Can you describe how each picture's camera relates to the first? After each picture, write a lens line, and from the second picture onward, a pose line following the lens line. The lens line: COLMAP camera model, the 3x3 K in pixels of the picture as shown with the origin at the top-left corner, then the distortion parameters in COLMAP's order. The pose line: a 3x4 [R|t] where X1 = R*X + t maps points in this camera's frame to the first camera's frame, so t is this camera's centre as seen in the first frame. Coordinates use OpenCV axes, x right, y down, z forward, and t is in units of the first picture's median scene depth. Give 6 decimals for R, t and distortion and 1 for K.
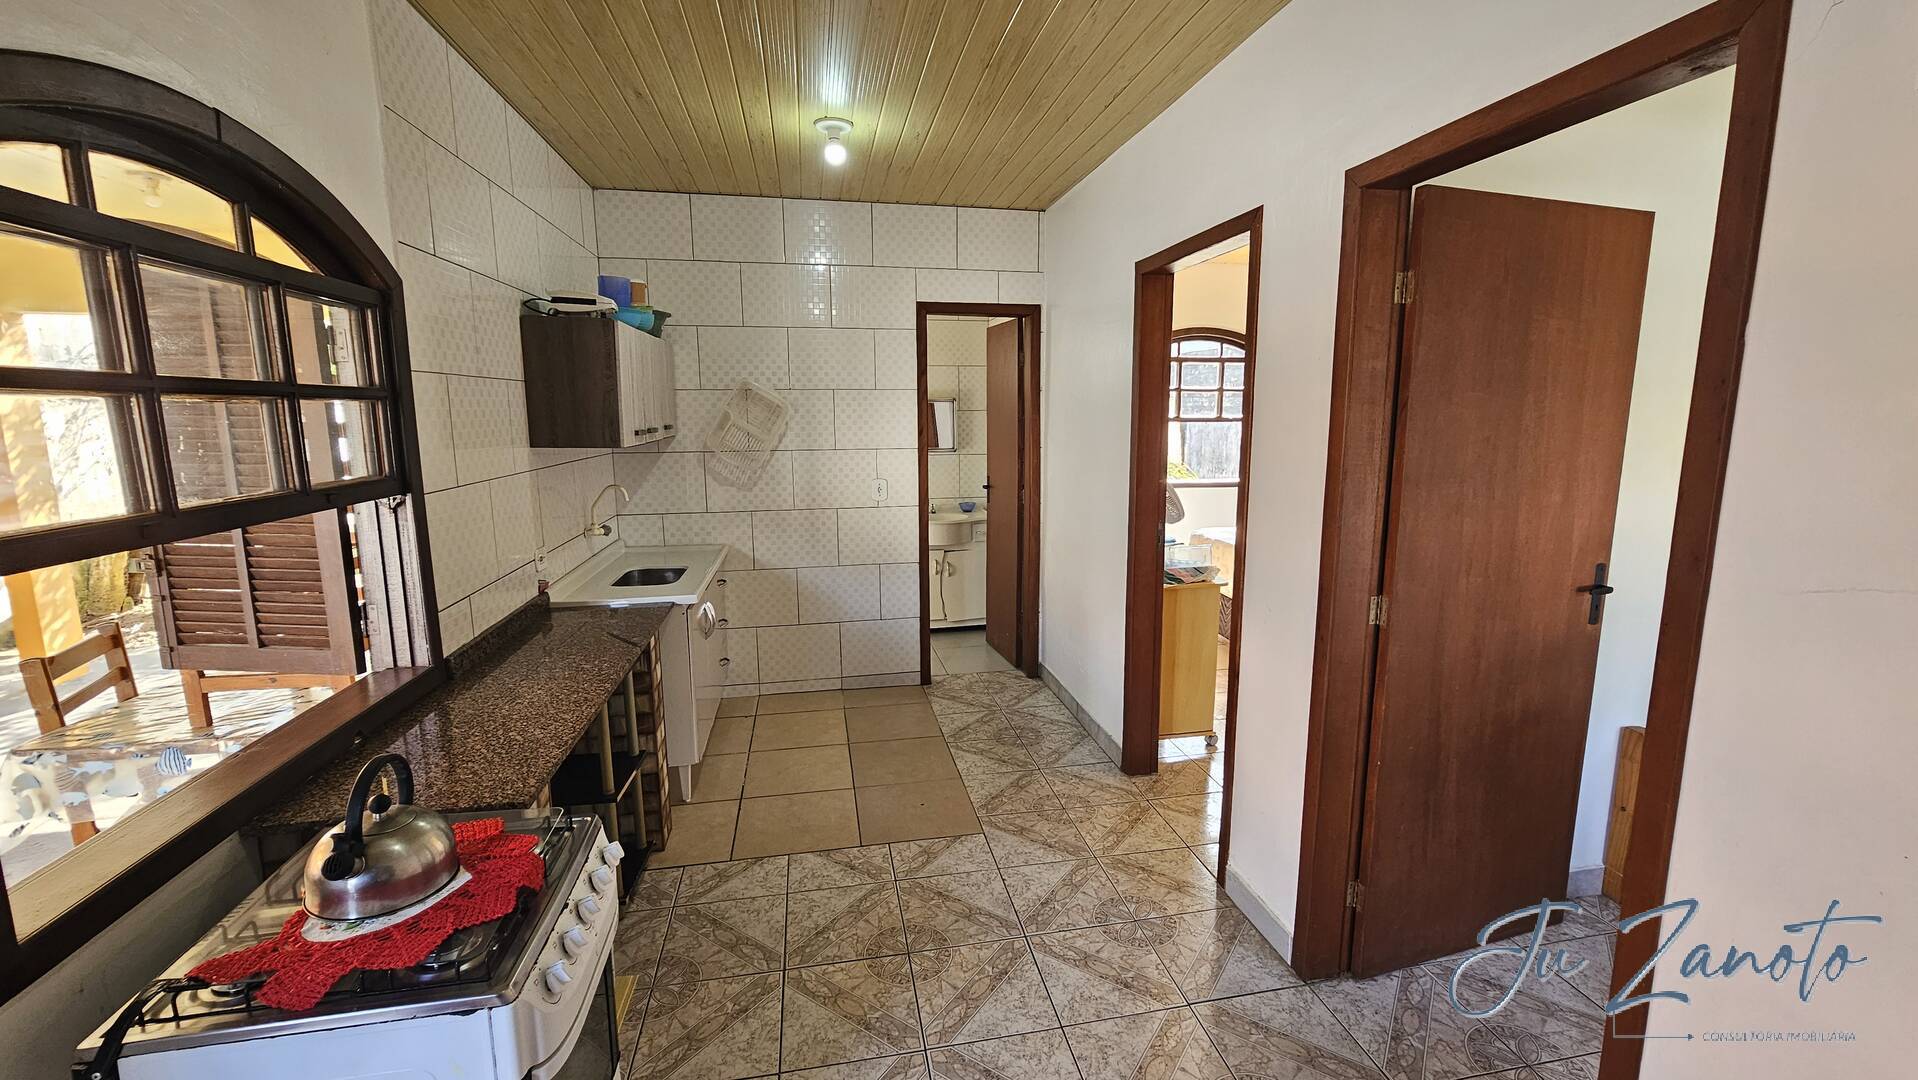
lens RADIAL K [[785.5, 0, 963.4], [0, 785.5, 534.9], [0, 0, 1]] dist [-0.008959, 0.001707]
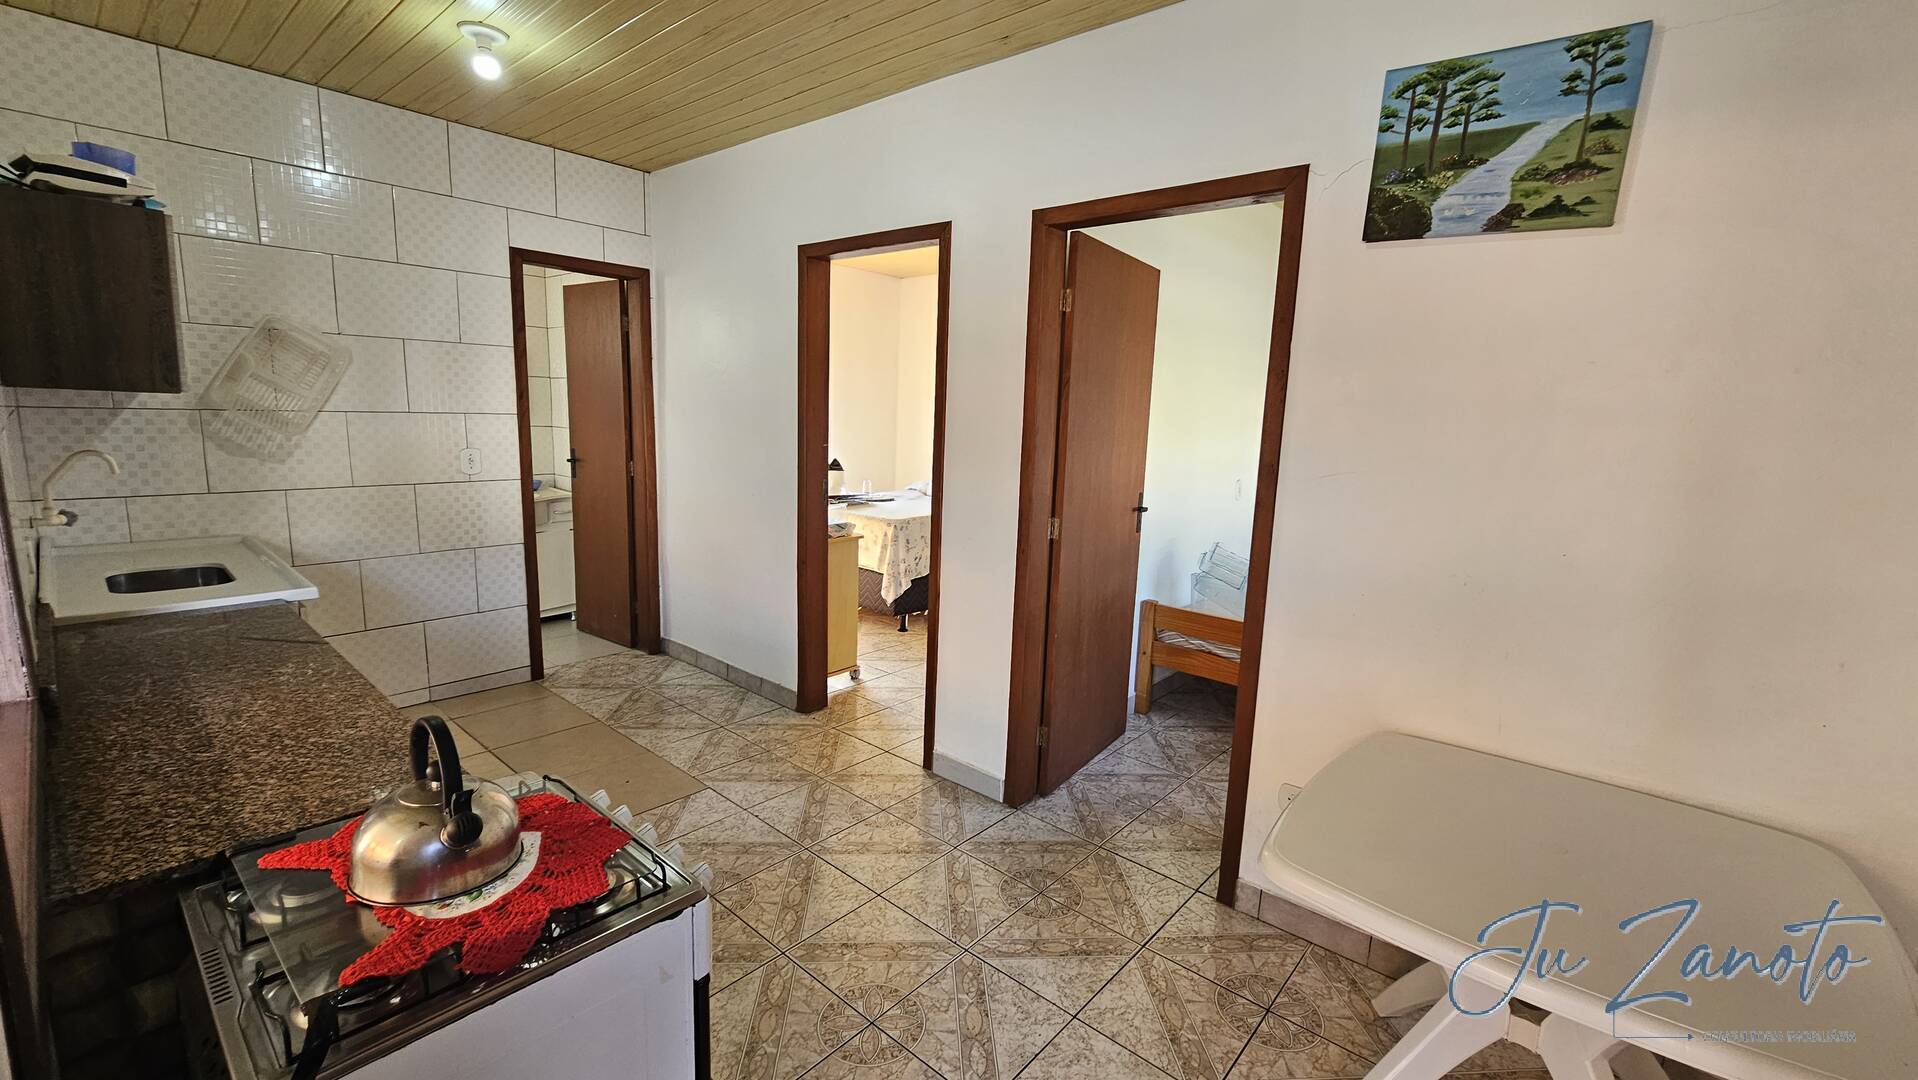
lens RADIAL K [[785.5, 0, 971.9], [0, 785.5, 536.2], [0, 0, 1]] dist [-0.008959, 0.001707]
pose [[0.784007, -0.067044, 0.617121, -0.226581], [0.055710, 0.997738, 0.037619, 0.024411], [-0.618247, 0.004886, 0.785968, -0.011222]]
